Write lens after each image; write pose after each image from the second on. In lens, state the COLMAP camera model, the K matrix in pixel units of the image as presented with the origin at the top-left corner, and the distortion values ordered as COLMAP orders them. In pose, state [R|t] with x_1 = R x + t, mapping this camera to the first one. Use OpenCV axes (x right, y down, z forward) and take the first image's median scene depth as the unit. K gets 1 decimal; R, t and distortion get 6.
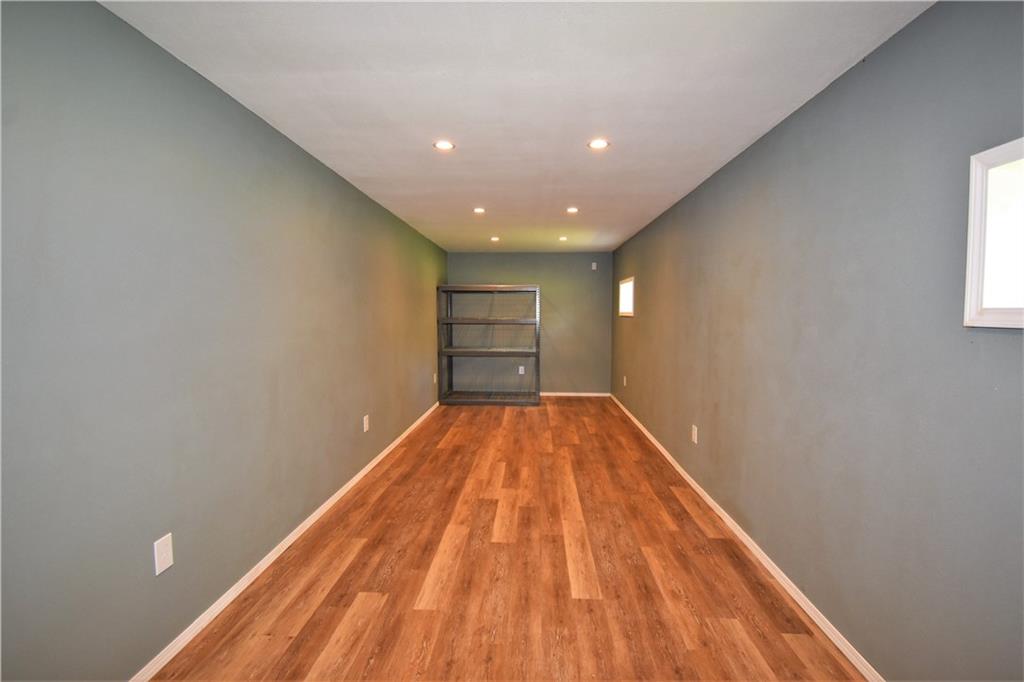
lens RADIAL K [[457.5, 0, 513.5], [0, 457.5, 338.7], [0, 0, 1]] dist [-0.000515, -0.011203]
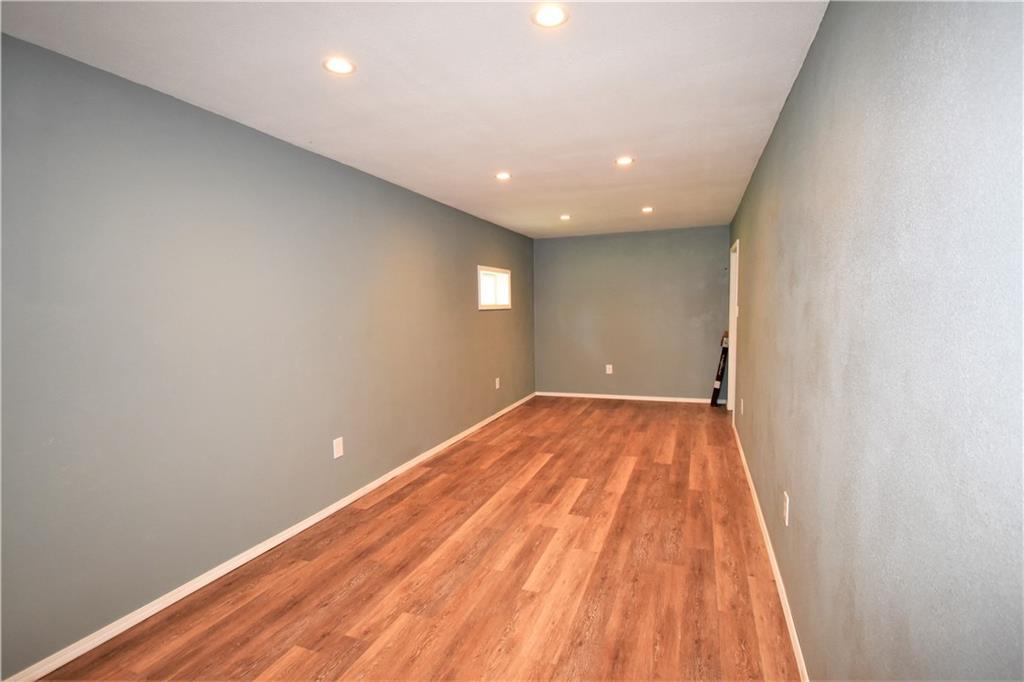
lens RADIAL K [[457.5, 0, 514.5], [0, 457.5, 342.0], [0, 0, 1]] dist [-0.000515, -0.011203]
pose [[-0.944515, -0.014395, 0.328153, -0.235484], [0.030863, 0.990730, 0.132293, -0.111164], [-0.327016, 0.135080, -0.935315, 1.932930]]
